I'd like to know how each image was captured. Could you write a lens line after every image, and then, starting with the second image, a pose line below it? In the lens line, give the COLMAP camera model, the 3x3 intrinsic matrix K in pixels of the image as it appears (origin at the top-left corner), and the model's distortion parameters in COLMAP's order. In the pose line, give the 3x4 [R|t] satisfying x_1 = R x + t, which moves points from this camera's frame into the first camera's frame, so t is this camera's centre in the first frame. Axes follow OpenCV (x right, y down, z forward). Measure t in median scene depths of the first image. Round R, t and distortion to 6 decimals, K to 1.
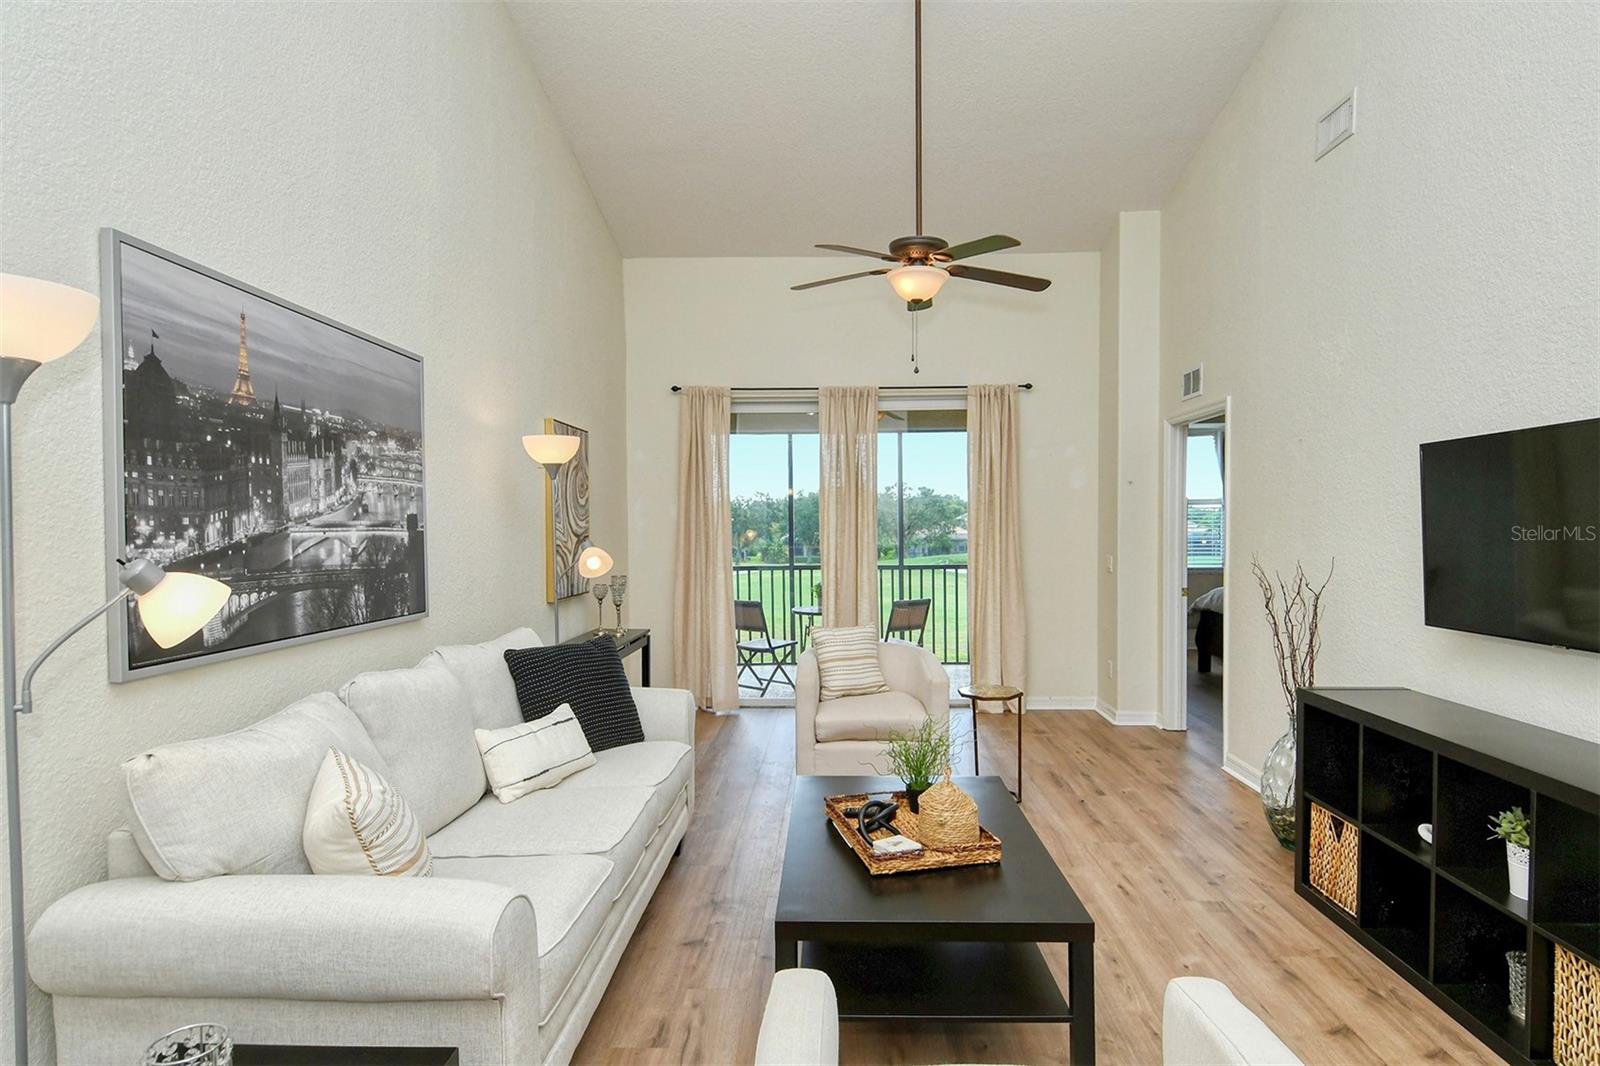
lens RADIAL K [[841.9, 0, 815.4], [0, 841.9, 476.7], [0, 0, 1]] dist [0.039728, -0.024380]
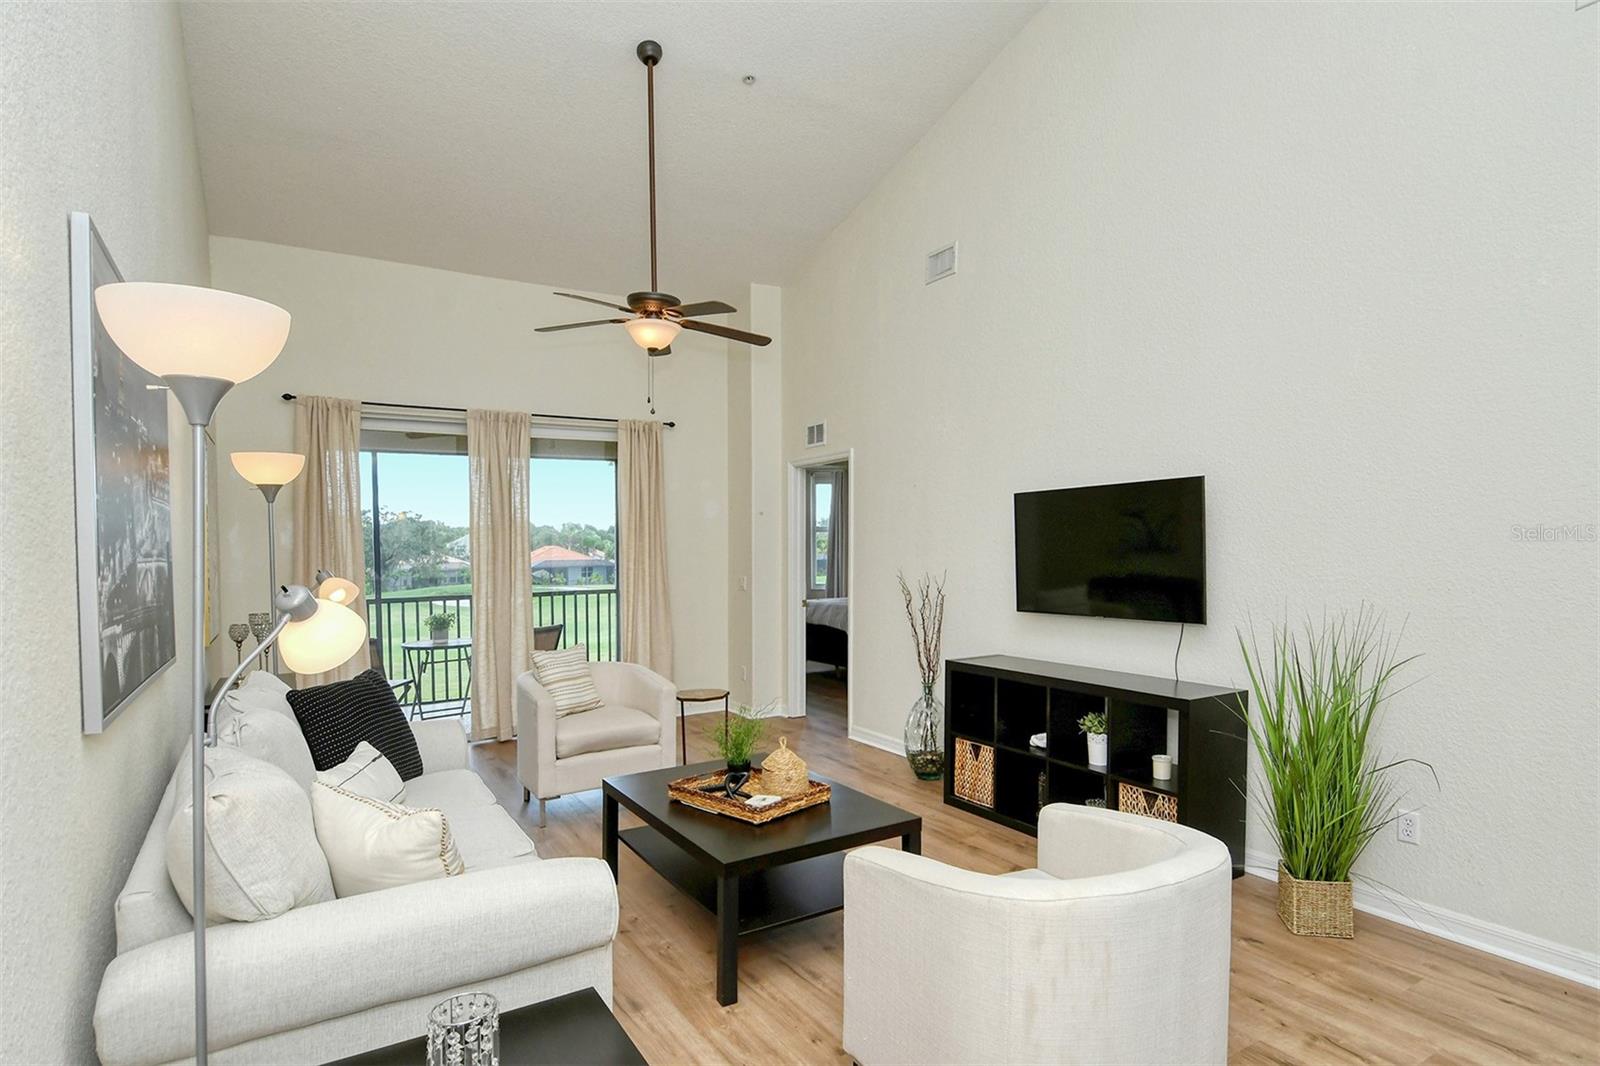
lens RADIAL K [[863.3, 0, 823.2], [0, 863.3, 498.5], [0, 0, 1]] dist [0.023006, -0.000285]
pose [[0.832553, 0.024658, 0.553396, -0.324921], [-0.022101, 0.999692, -0.011294, -0.003459], [-0.553504, -0.002828, 0.832842, -0.075219]]
